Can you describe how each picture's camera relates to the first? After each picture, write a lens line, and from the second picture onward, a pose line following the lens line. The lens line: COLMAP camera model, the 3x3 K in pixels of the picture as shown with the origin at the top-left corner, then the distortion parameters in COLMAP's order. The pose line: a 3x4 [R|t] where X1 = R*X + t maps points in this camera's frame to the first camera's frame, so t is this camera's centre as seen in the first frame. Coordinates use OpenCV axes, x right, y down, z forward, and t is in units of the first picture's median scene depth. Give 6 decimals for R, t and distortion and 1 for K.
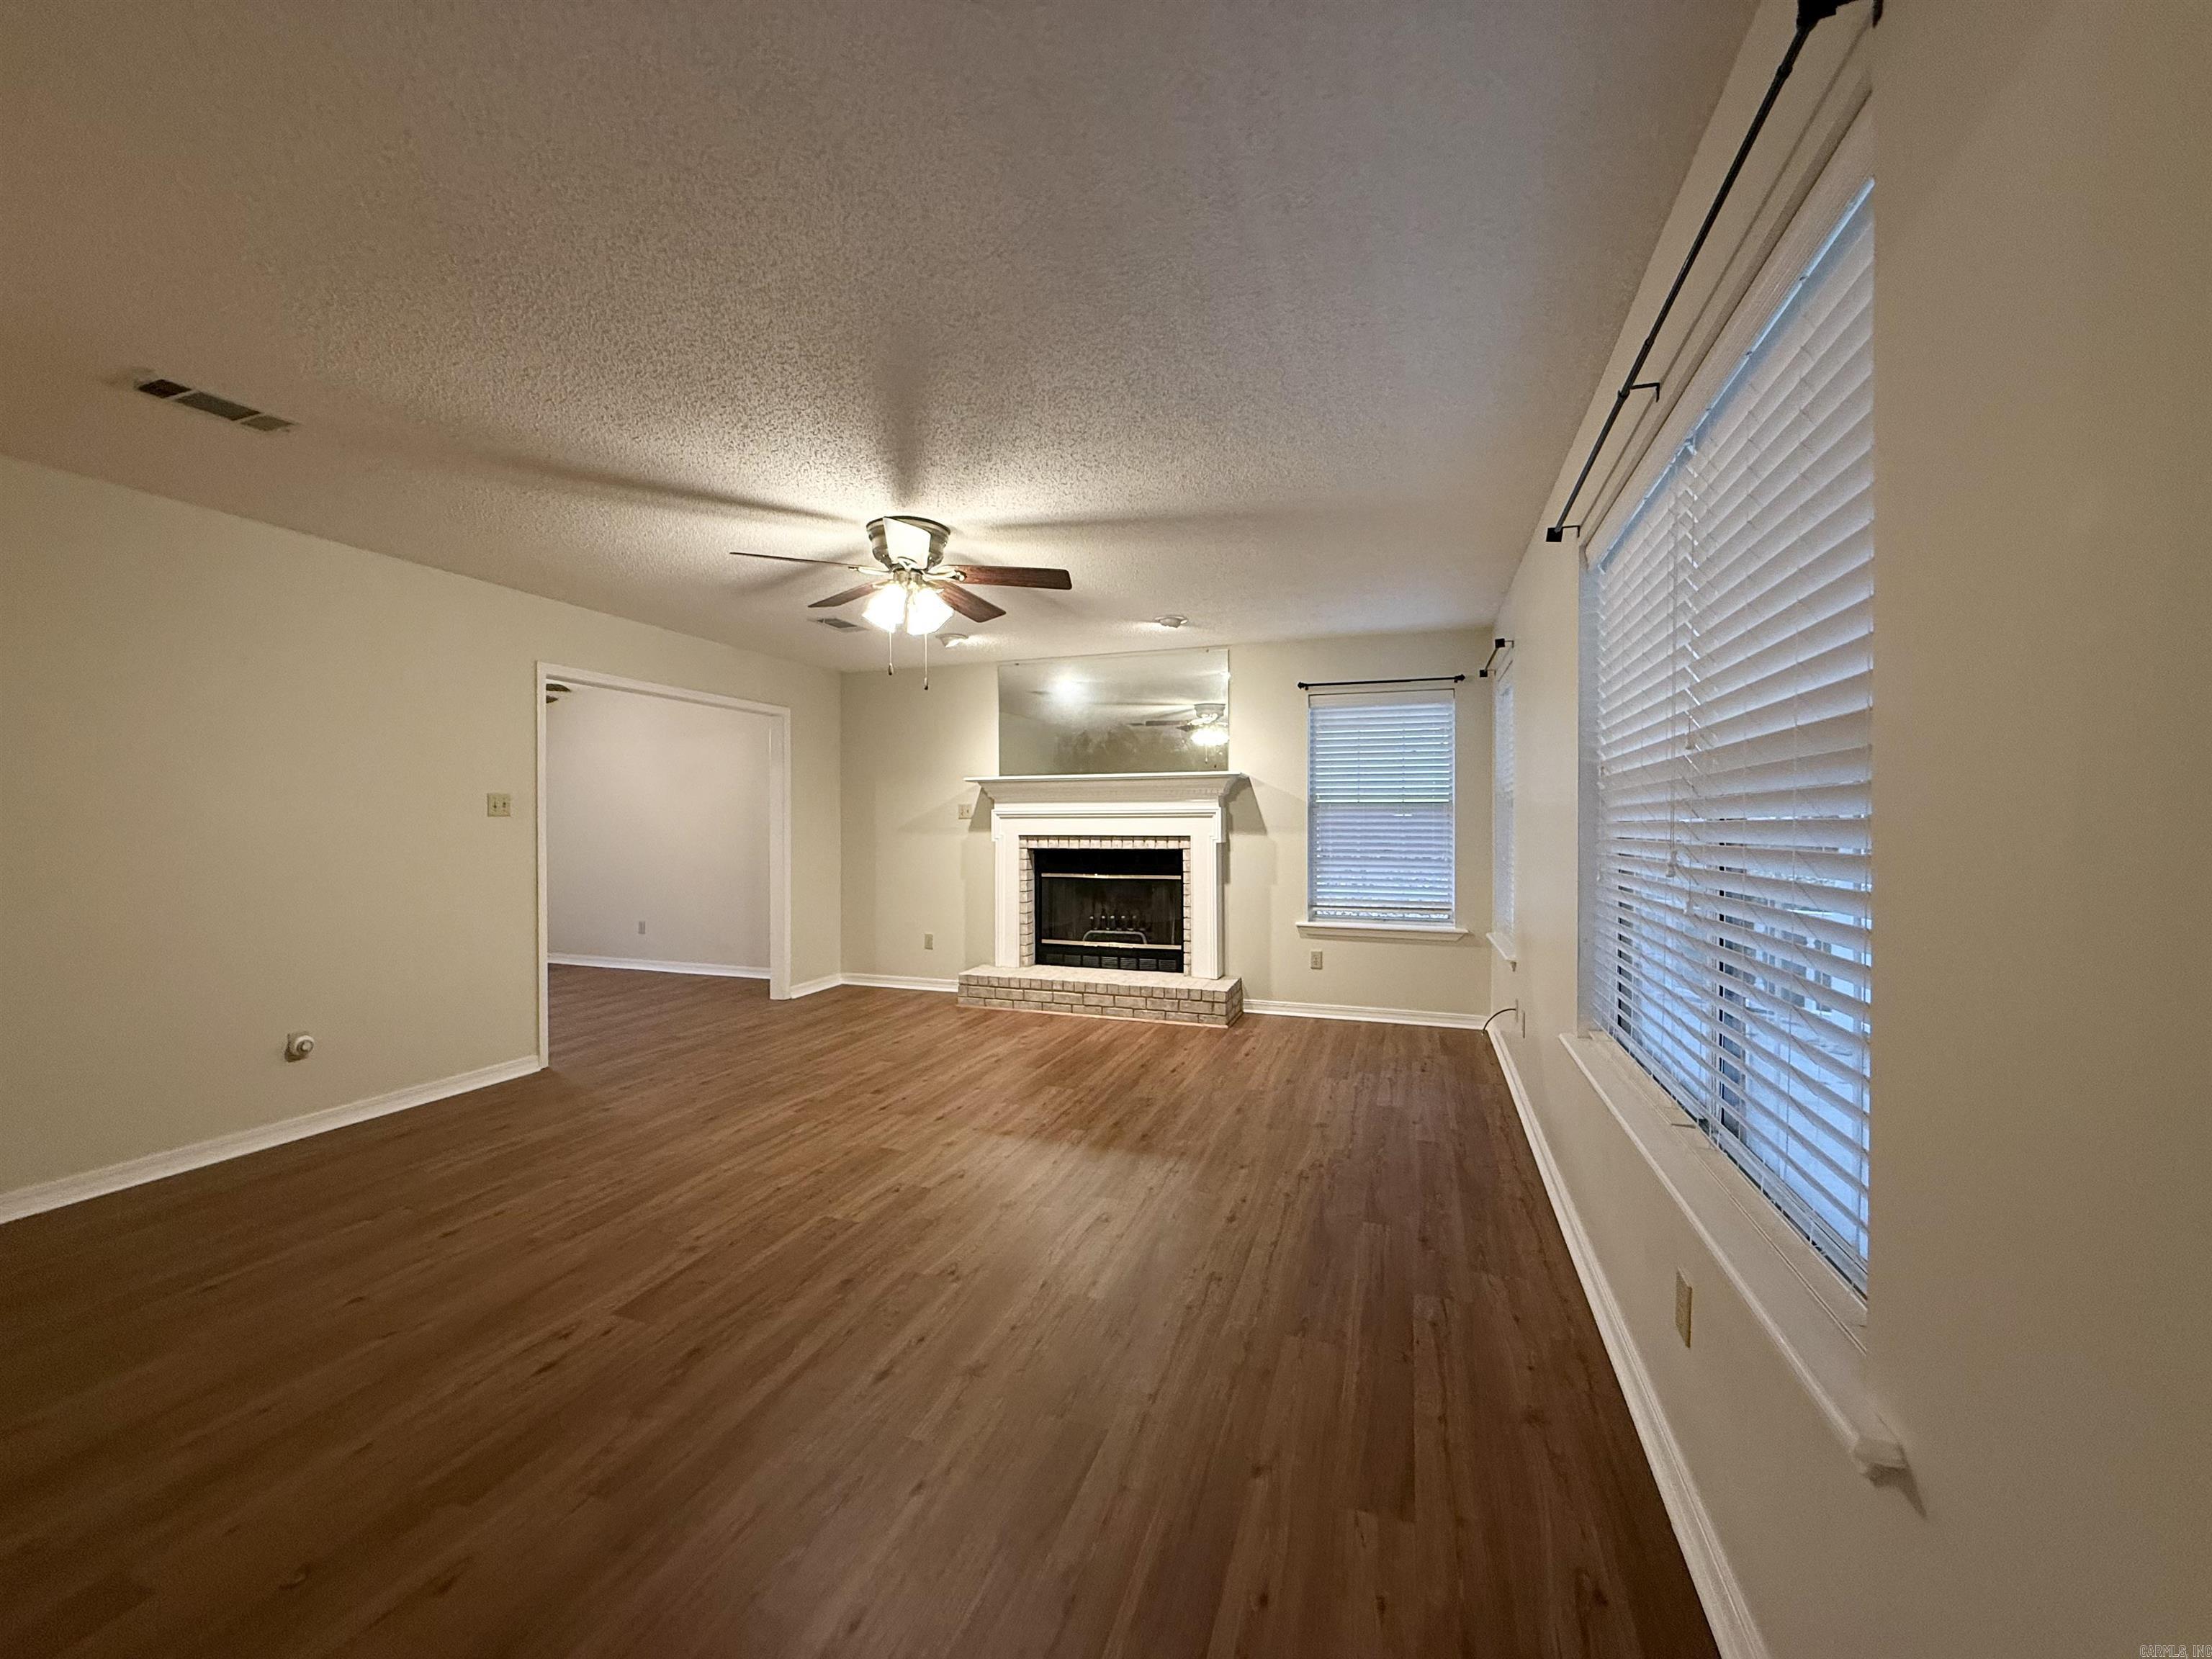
lens RADIAL K [[878.6, 0, 1101.8], [0, 878.6, 829.3], [0, 0, 1]] dist [0.000000, 0.000079]
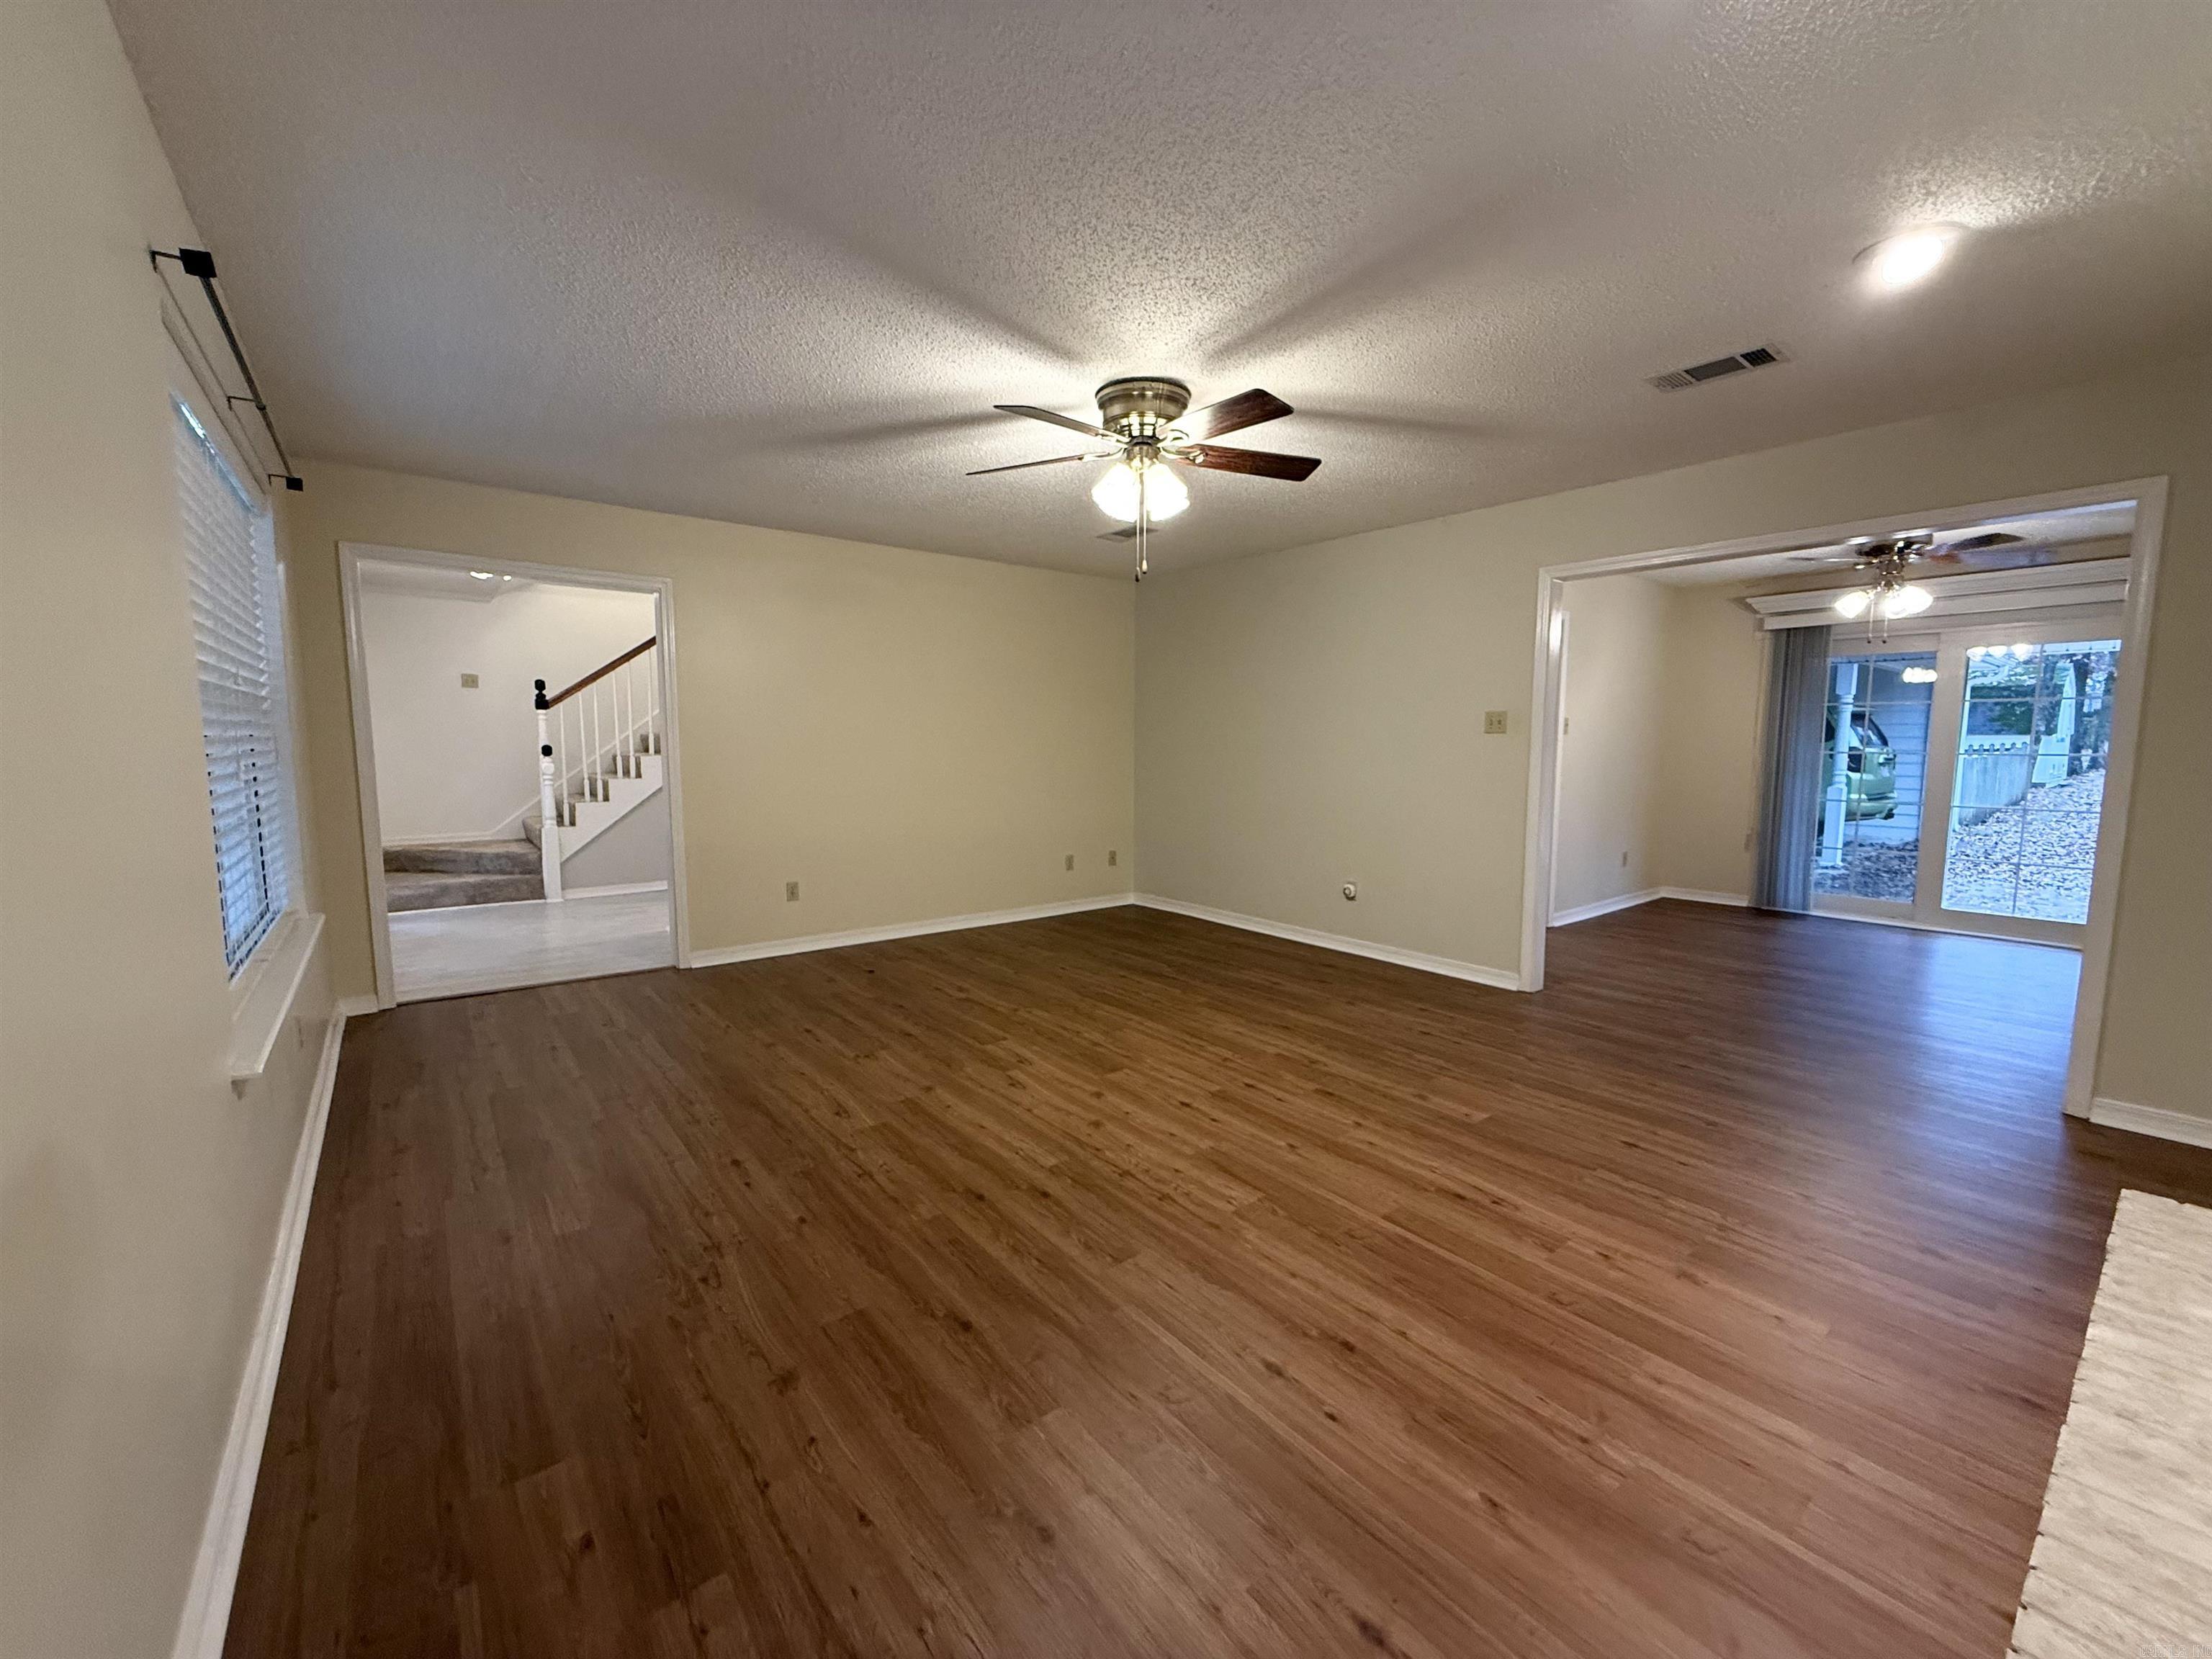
lens RADIAL K [[878.6, 0, 1101.8], [0, 878.6, 829.3], [0, 0, 1]] dist [0.000000, 0.000079]
pose [[-0.535684, 0.085257, -0.840104, 0.340960], [-0.007238, 0.994390, 0.105530, -0.007217], [0.844388, 0.062611, -0.532061, 0.883347]]
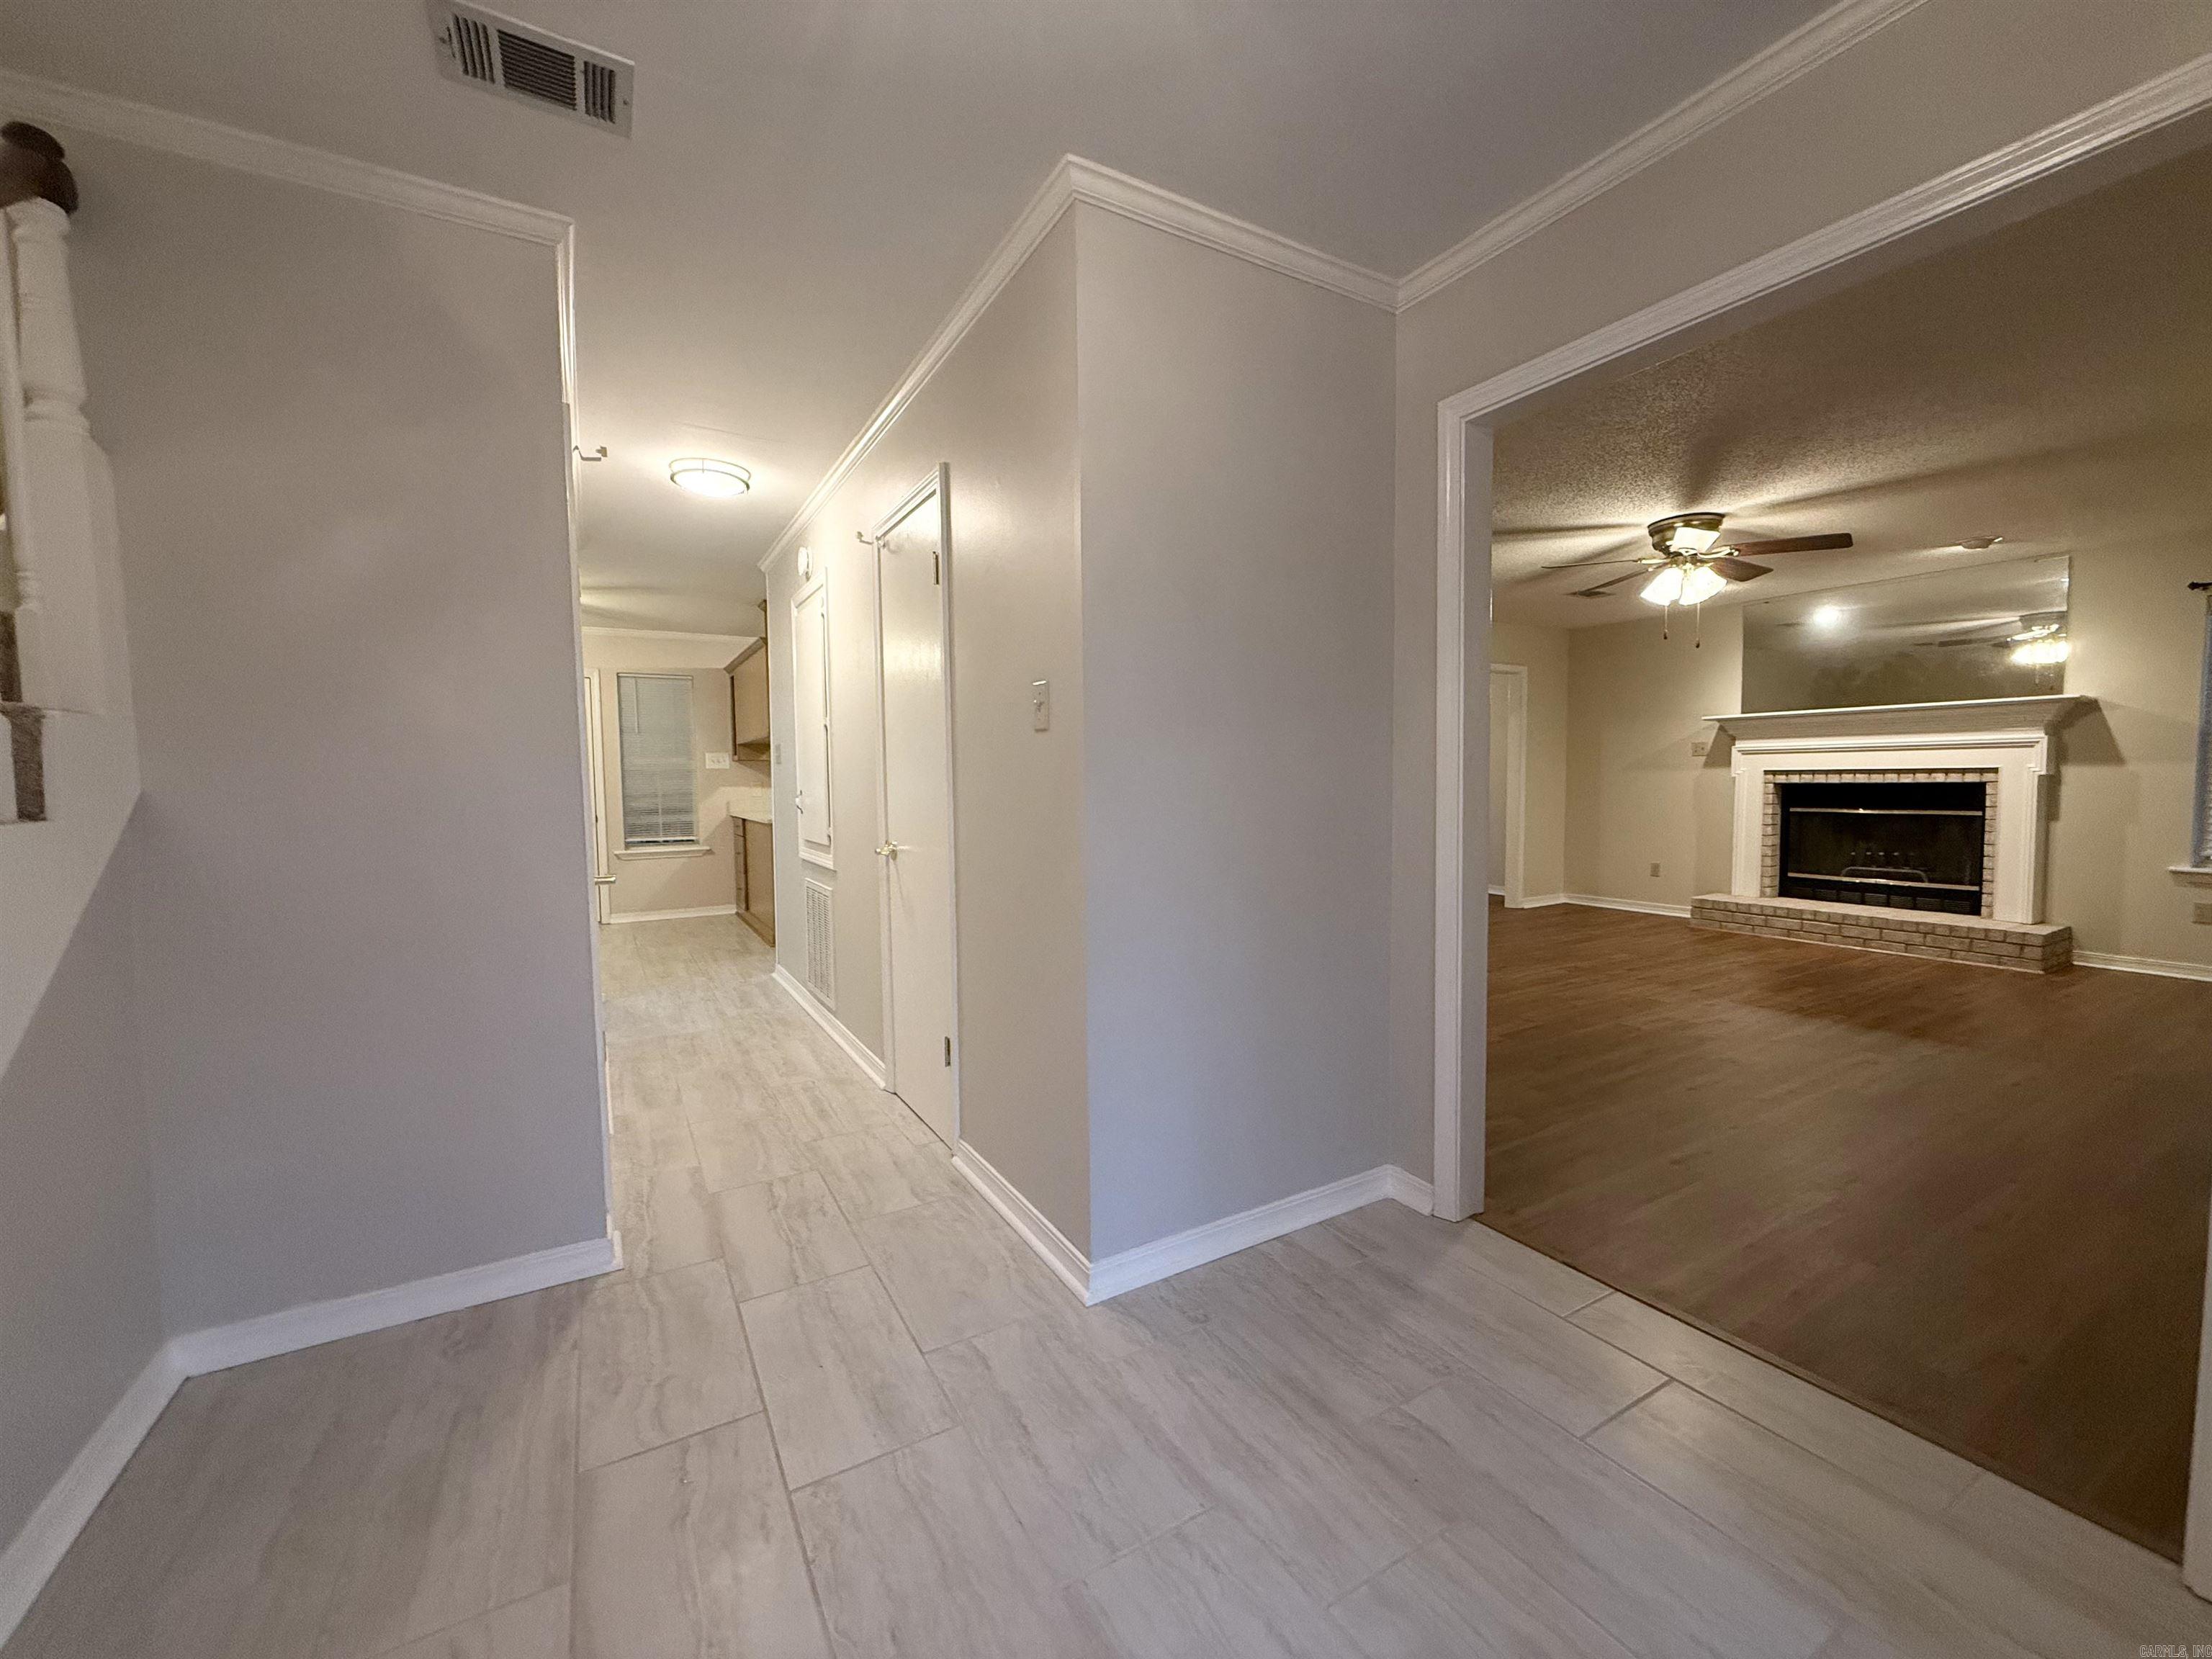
lens RADIAL K [[878.6, 0, 1101.8], [0, 878.6, 829.3], [0, 0, 1]] dist [0.000000, 0.000079]
pose [[0.760081, 0.031292, -0.649075, -0.014319], [0.005241, 0.998512, 0.054276, 0.017118], [0.649808, -0.044656, 0.758786, -0.323097]]
